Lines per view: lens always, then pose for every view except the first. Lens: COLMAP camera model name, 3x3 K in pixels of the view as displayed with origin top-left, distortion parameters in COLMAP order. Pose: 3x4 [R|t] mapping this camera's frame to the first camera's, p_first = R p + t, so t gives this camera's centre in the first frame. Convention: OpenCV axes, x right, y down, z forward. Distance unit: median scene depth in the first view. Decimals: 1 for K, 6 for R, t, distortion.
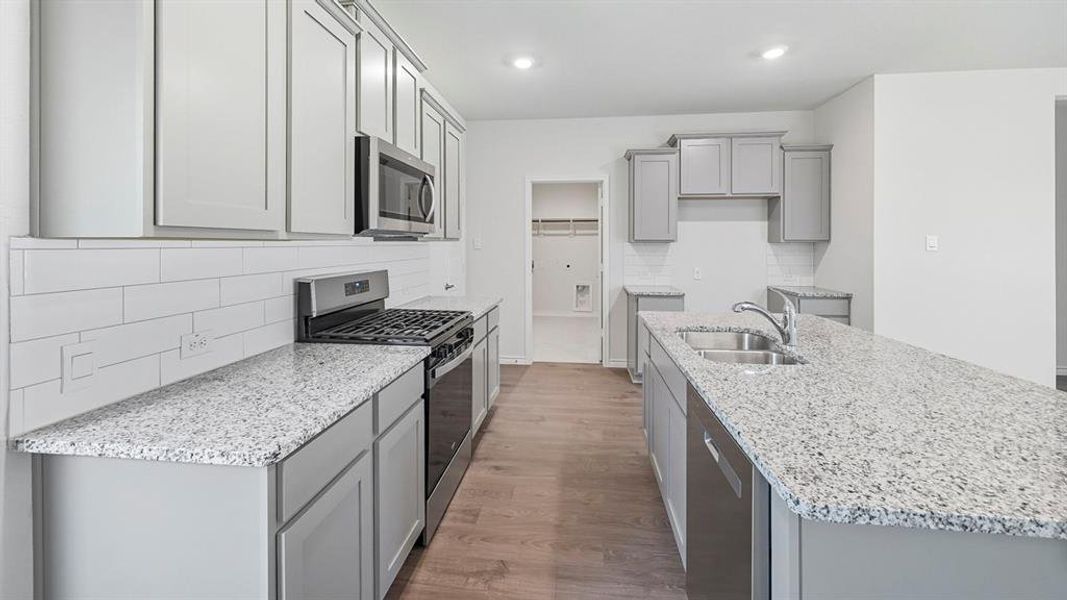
lens RADIAL K [[431.0, 0, 535.6], [0, 431.0, 240.4], [0, 0, 1]] dist [0.000414, -0.000019]
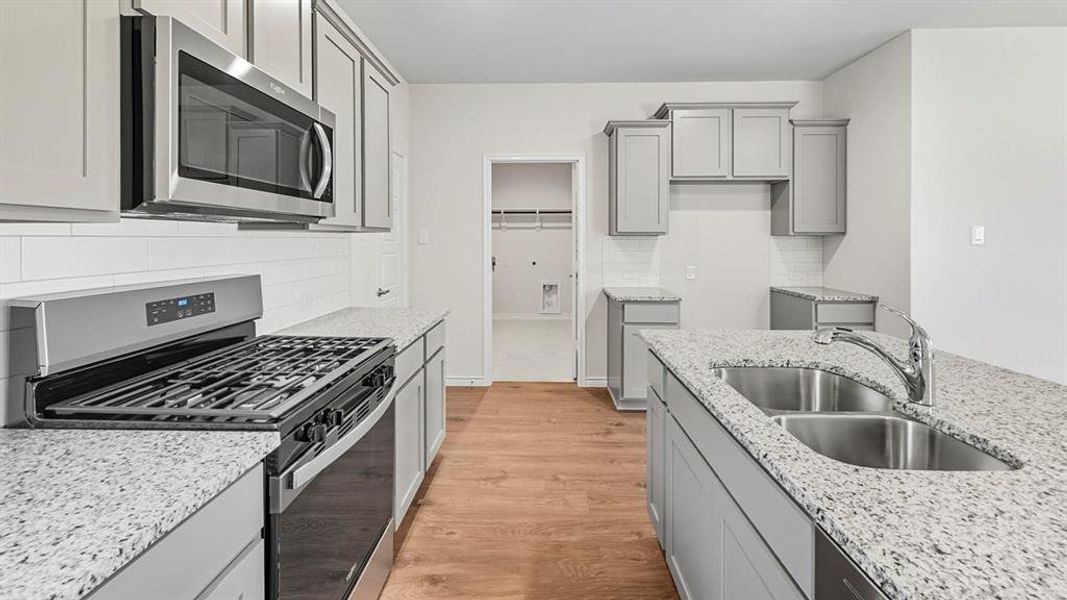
lens RADIAL K [[431.0, 0, 535.6], [0, 431.0, 240.4], [0, 0, 1]] dist [0.000414, -0.000019]
pose [[0.996343, -0.000610, 0.085439, 0.007131], [-0.000175, 0.999958, 0.009172, 0.008508], [-0.085441, -0.009154, 0.996301, 0.248411]]
